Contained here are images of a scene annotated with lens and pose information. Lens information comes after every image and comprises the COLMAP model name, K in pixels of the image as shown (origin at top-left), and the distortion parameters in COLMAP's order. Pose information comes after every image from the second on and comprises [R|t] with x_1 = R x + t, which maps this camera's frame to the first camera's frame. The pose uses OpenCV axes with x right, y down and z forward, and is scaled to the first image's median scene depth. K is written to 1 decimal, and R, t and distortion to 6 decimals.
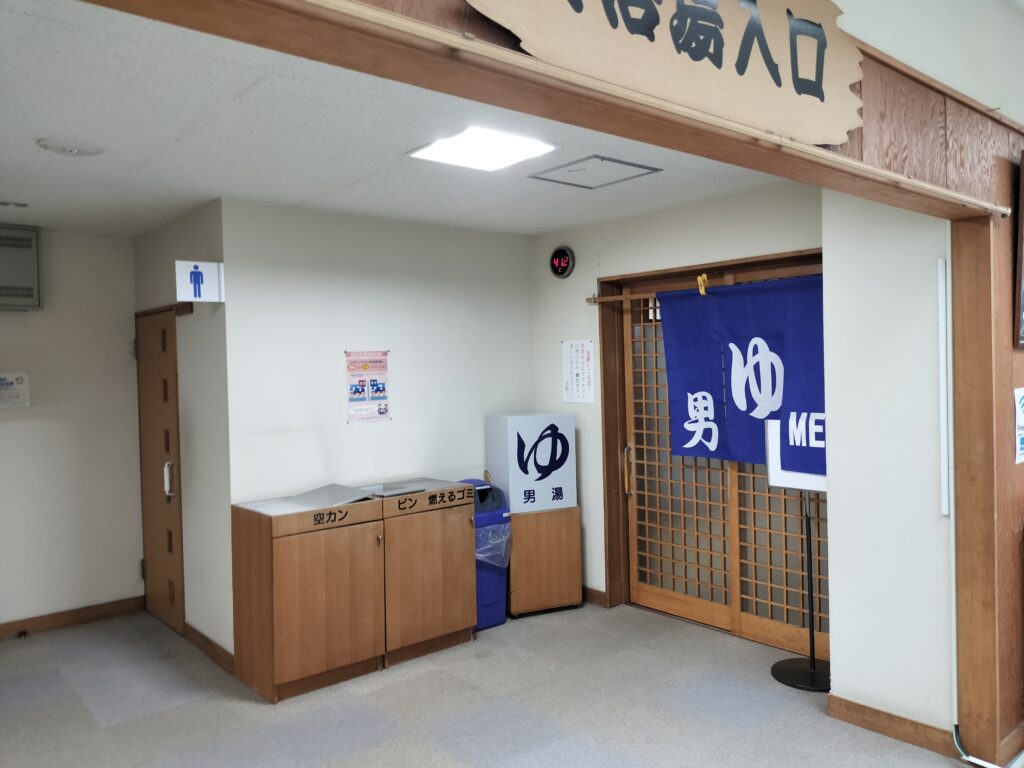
lens RADIAL K [[788.3, 0, 511.5], [0, 788.3, 386.8], [0, 0, 1]] dist [-0.069994, -0.001799]
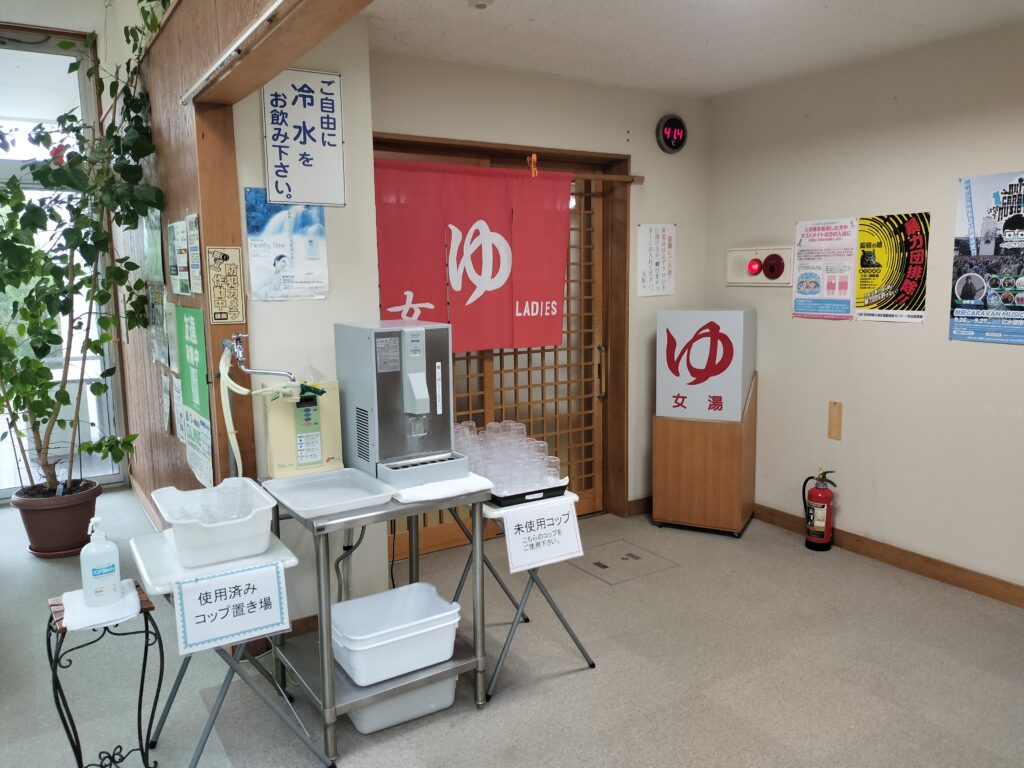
lens RADIAL K [[788.3, 0, 511.5], [0, 788.3, 380.2], [0, 0, 1]] dist [-0.069994, -0.001799]
pose [[0.660369, 0.114983, -0.742086, 0.558205], [-0.020617, 0.990611, 0.135145, -0.001777], [0.750658, -0.073946, 0.656540, 0.264571]]
